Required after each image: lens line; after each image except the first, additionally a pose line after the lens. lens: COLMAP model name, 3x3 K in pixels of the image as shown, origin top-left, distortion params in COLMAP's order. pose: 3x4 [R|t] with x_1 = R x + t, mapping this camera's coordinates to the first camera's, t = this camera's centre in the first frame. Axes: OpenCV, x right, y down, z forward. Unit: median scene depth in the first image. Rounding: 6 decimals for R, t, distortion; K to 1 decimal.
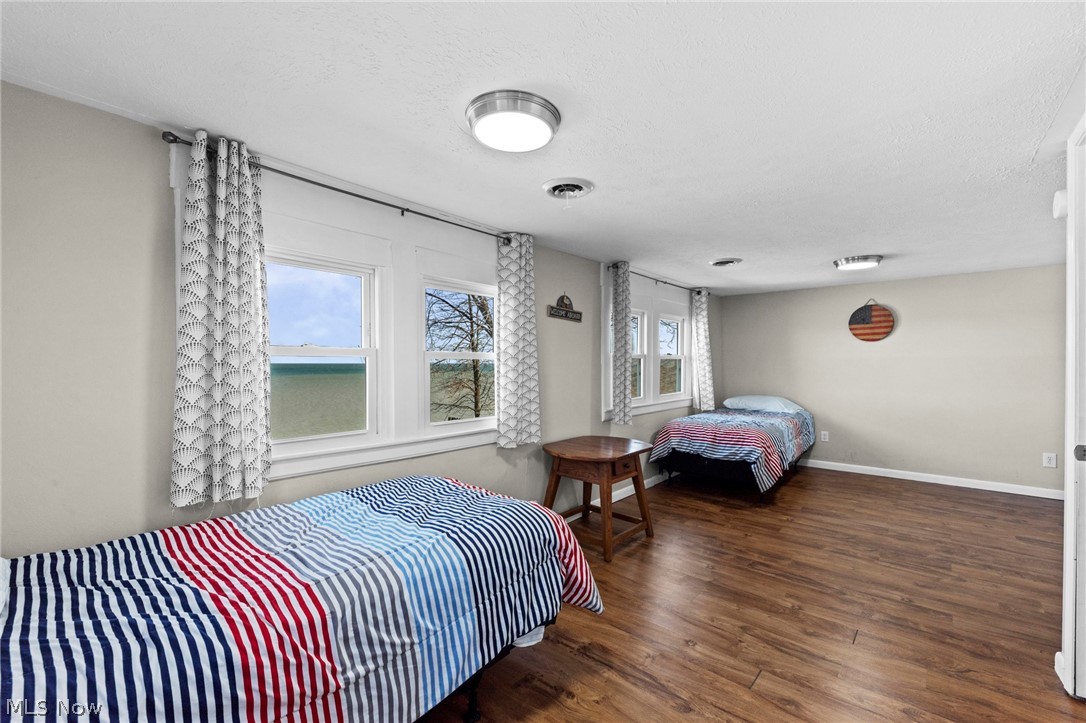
lens RADIAL K [[460.2, 0, 543.0], [0, 460.2, 361.5], [0, 0, 1]] dist [0.001643, 0.000135]
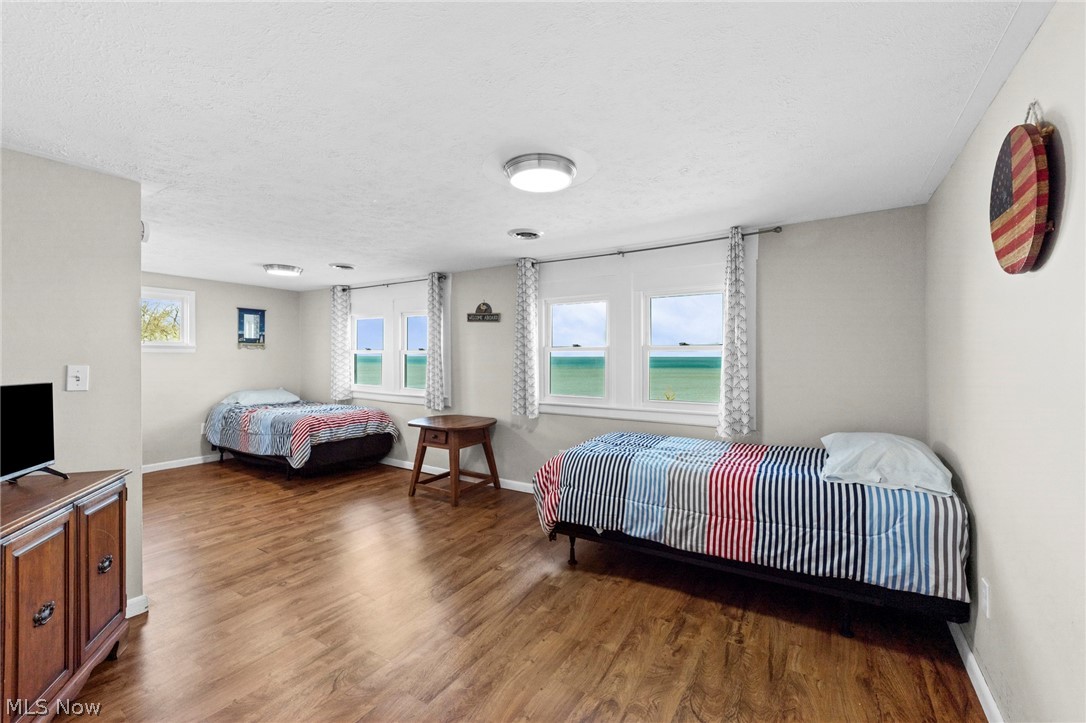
lens RADIAL K [[454.2, 0, 543.0], [0, 454.2, 354.7], [0, 0, 1]] dist [0.000075, -0.000001]
pose [[0.135924, -0.005241, -0.990705, 1.334572], [0.001501, 0.999986, -0.005084, 0.005033], [0.990718, -0.000796, 0.135930, 1.020577]]
